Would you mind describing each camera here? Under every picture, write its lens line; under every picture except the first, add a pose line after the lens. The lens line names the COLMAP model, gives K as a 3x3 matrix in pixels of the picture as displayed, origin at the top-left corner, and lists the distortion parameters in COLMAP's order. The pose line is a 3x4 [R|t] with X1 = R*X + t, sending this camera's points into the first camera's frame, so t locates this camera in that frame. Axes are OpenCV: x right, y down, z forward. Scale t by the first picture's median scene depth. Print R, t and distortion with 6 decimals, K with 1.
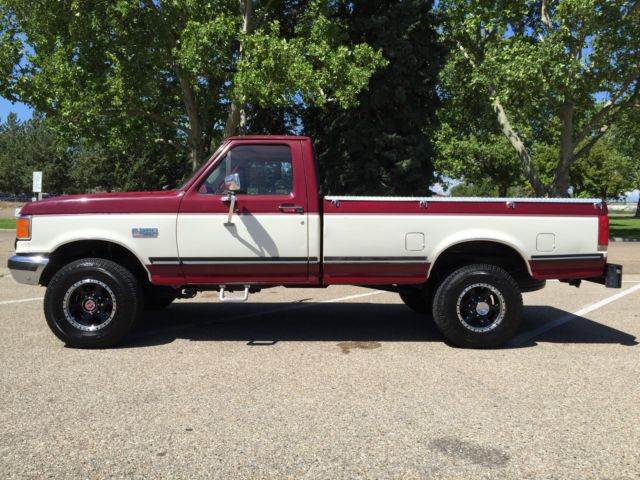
lens RADIAL K [[551.2, 0, 318.7], [0, 551.2, 241.0], [0, 0, 1]] dist [0.083059, -0.118537]
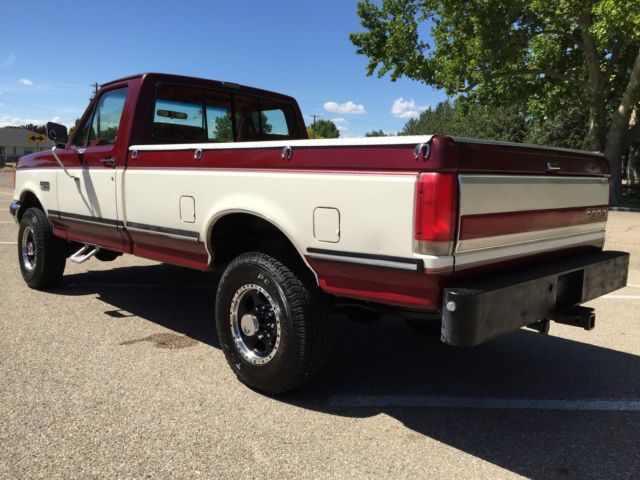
lens RADIAL K [[551.2, 0, 300.0], [0, 551.2, 239.7], [0, 0, 1]] dist [0.083059, -0.118537]
pose [[0.649094, 0.094201, -0.754853, 0.168381], [-0.056627, 0.995533, 0.075543, -0.004421], [0.758598, -0.006289, 0.651529, 0.140803]]
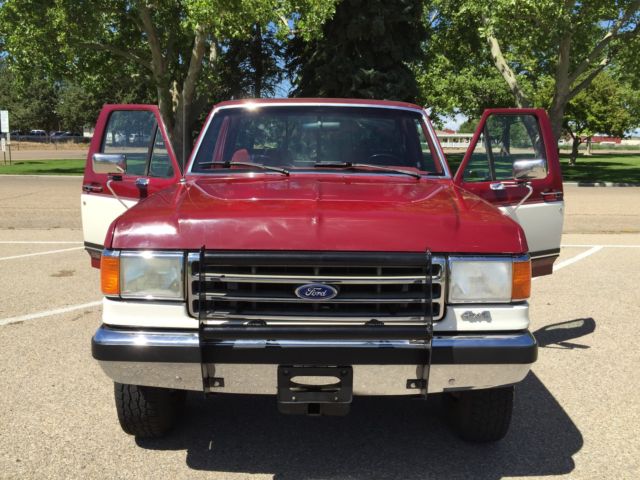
lens RADIAL K [[551.2, 0, 317.7], [0, 551.2, 240.1], [0, 0, 1]] dist [0.083059, -0.118537]
pose [[0.999824, 0.001711, -0.018658, 0.071099], [0.000399, 0.993652, 0.112500, -0.016617], [0.018732, -0.112487, 0.993477, 0.052923]]
